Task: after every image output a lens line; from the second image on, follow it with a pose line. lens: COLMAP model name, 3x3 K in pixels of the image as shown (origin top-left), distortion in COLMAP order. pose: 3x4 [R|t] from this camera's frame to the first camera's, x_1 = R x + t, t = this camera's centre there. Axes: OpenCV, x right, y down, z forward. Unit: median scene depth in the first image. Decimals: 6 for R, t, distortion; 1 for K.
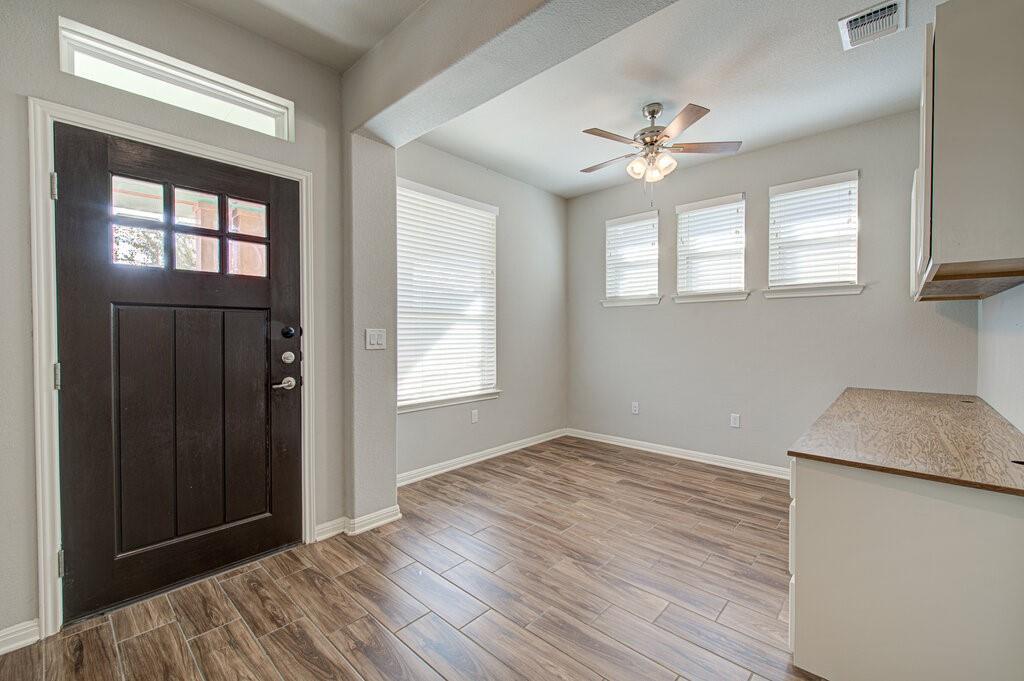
lens RADIAL K [[422.1, 0, 512.6], [0, 422.1, 338.6], [0, 0, 1]] dist [-0.004593, -0.000441]
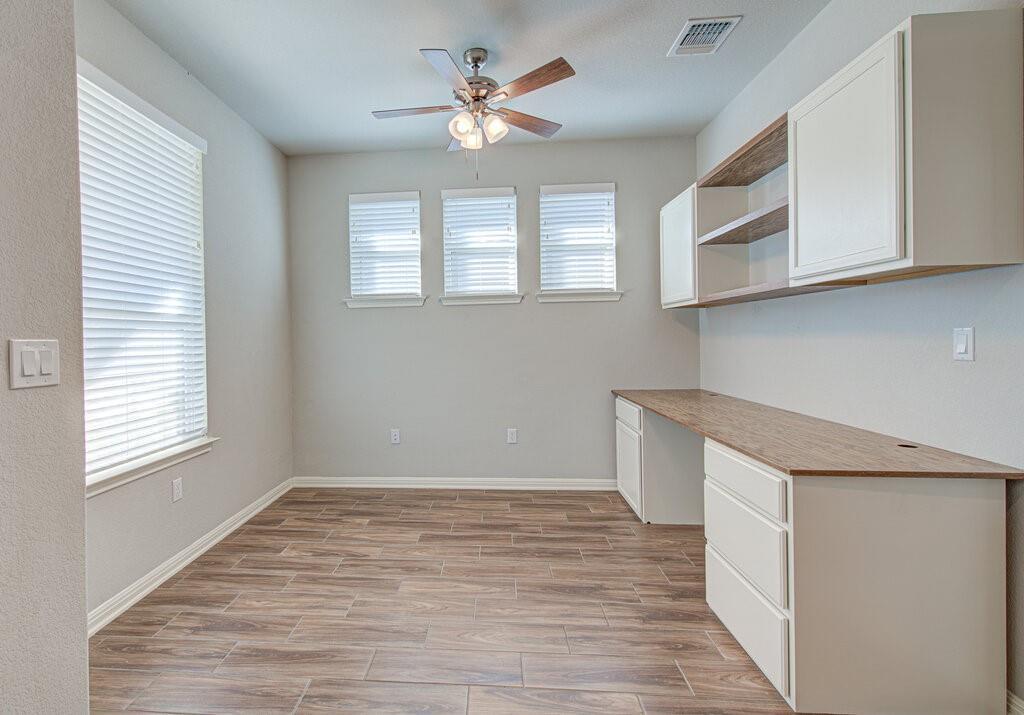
lens RADIAL K [[492.5, 0, 500.7], [0, 492.5, 342.5], [0, 0, 1]] dist [0.005176, -0.003773]
pose [[0.790340, -0.017070, 0.612431, -0.154593], [0.025201, 0.999672, -0.004659, -0.003253], [-0.612151, 0.019116, 0.790510, 0.192055]]
